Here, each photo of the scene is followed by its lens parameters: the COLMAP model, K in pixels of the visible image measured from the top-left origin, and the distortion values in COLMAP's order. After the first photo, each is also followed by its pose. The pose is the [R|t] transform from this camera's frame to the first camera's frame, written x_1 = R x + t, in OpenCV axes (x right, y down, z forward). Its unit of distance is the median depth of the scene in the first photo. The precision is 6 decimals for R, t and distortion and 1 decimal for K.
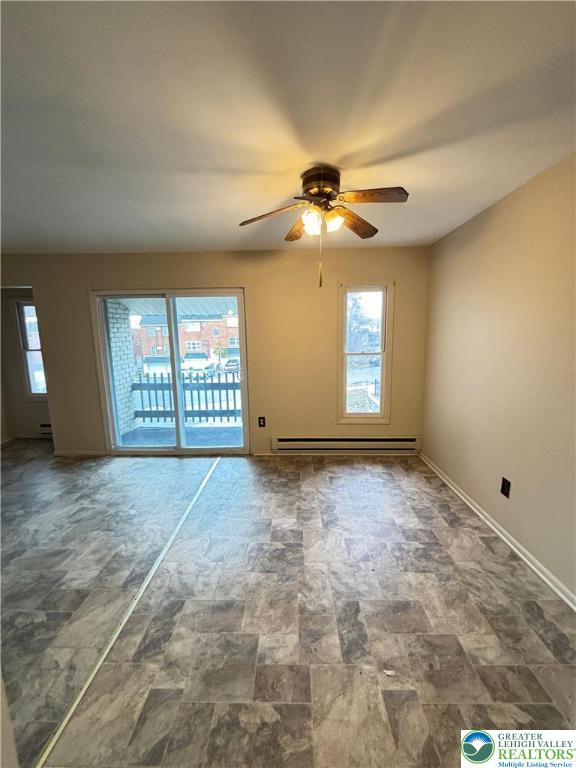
lens RADIAL K [[308.2, 0, 286.4], [0, 308.2, 385.2], [0, 0, 1]] dist [-0.001112, 0.000428]
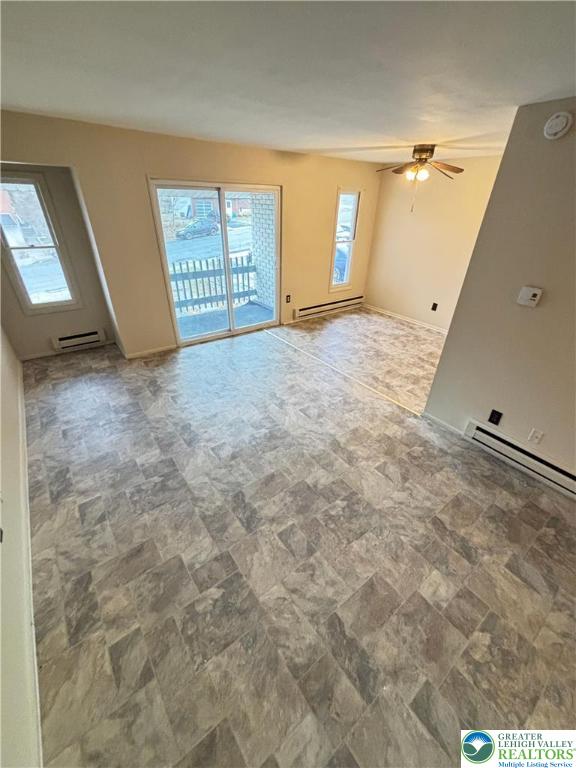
lens RADIAL K [[308.2, 0, 284.8], [0, 308.2, 383.8], [0, 0, 1]] dist [-0.001112, 0.000428]
pose [[0.786647, -0.285346, 0.547507, -1.800774], [0.061727, 0.918696, 0.390111, -0.129555], [-0.614309, -0.273084, 0.740304, -0.220750]]
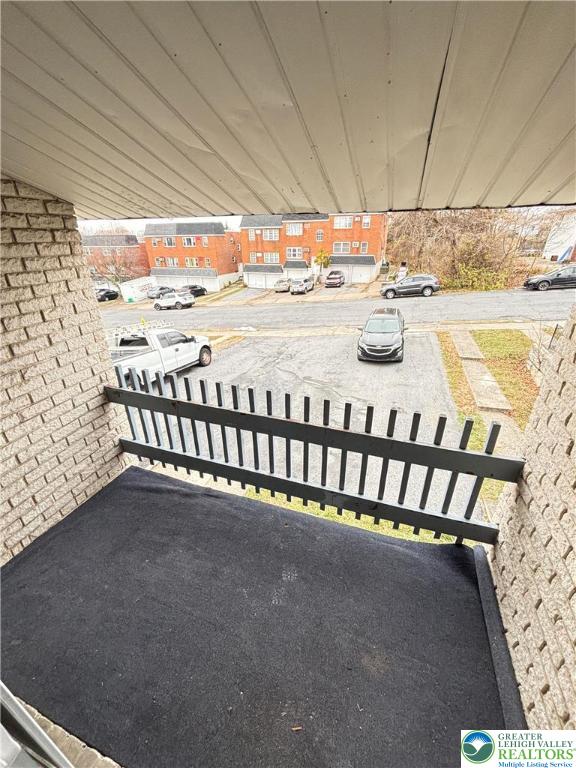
lens RADIAL K [[308.2, 0, 284.1], [0, 308.2, 390.2], [0, 0, 1]] dist [-0.001112, 0.000428]
pose [[0.946543, 0.146268, -0.287510, -0.325133], [-0.055603, 0.951930, 0.301228, -0.411734], [0.317750, -0.269138, 0.909175, 1.811986]]
